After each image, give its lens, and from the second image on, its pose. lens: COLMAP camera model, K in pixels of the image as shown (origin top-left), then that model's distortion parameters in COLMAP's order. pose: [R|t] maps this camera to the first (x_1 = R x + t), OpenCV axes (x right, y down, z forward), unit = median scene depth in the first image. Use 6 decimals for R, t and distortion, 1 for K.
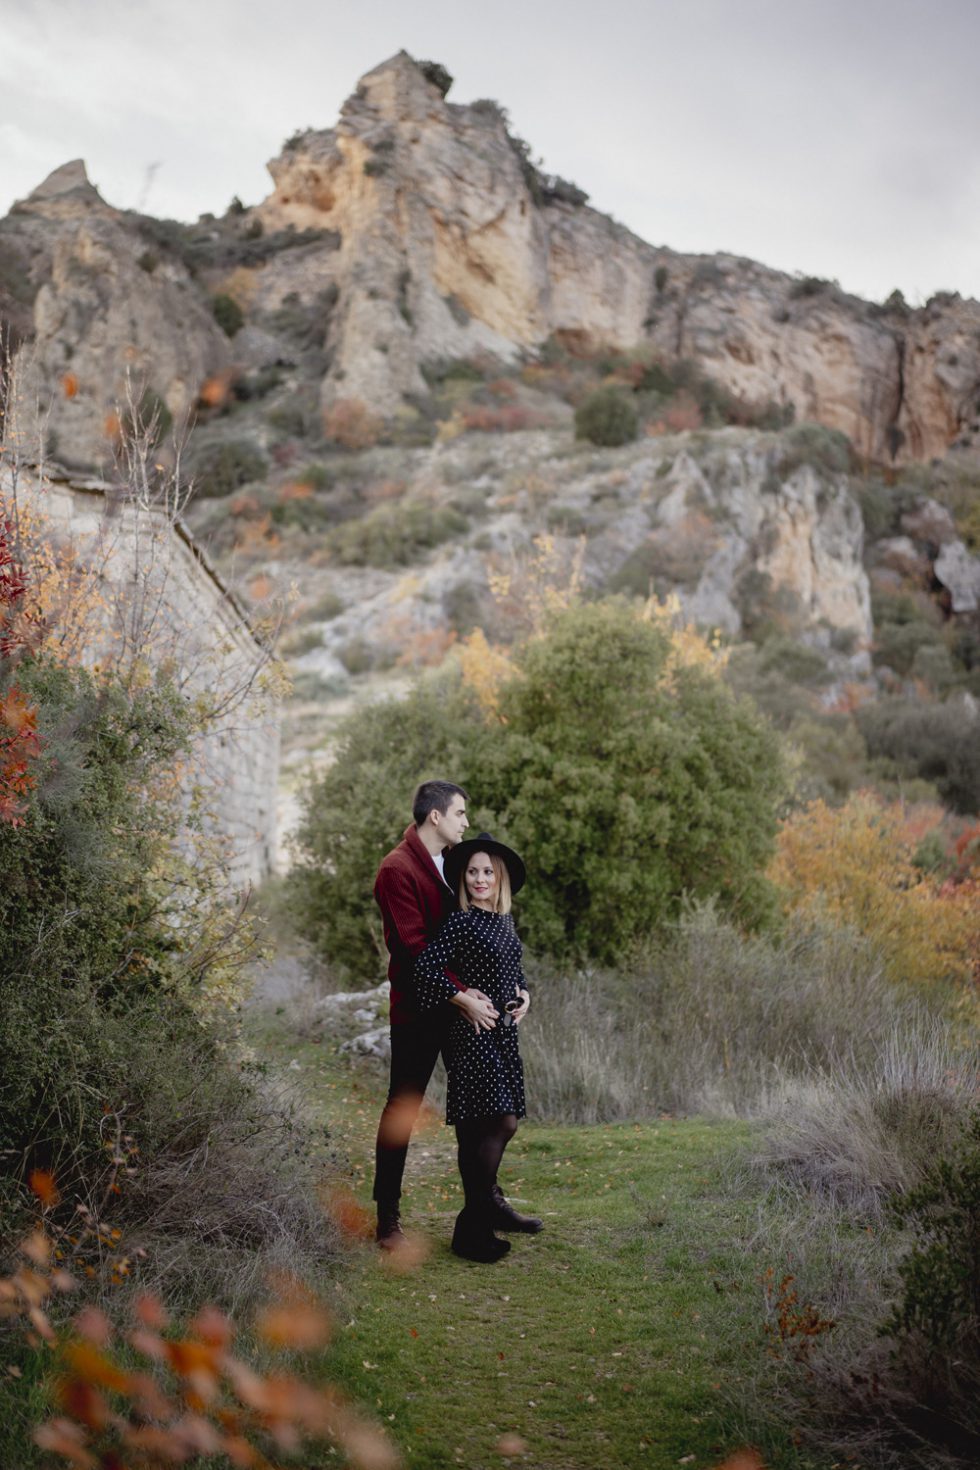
lens RADIAL K [[2236.4, 0, 490.0], [0, 2236.4, 735.0], [0, 0, 1]] dist [0.011081, -0.597299]
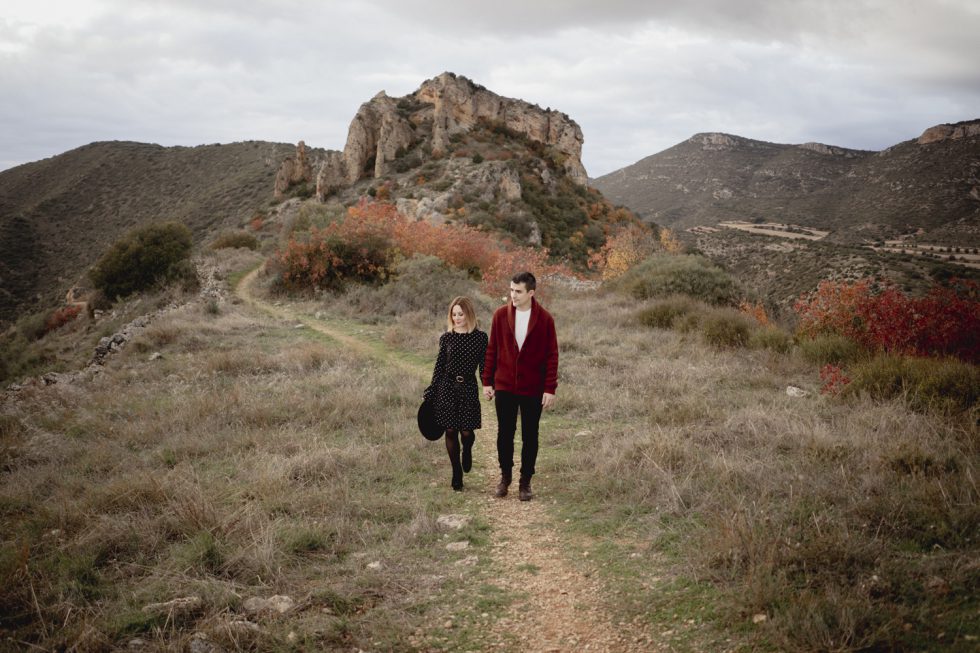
lens RADIAL K [[1491.0, 0, 490.0], [0, 1491.0, 326.5], [0, 0, 1]] dist [0.011081, -0.597299]
pose [[0.998968, 0.000958, -0.045417, 0.223946], [0.007118, 0.984130, 0.177307, -0.338383], [0.044866, -0.177448, 0.983107, -2.543195]]
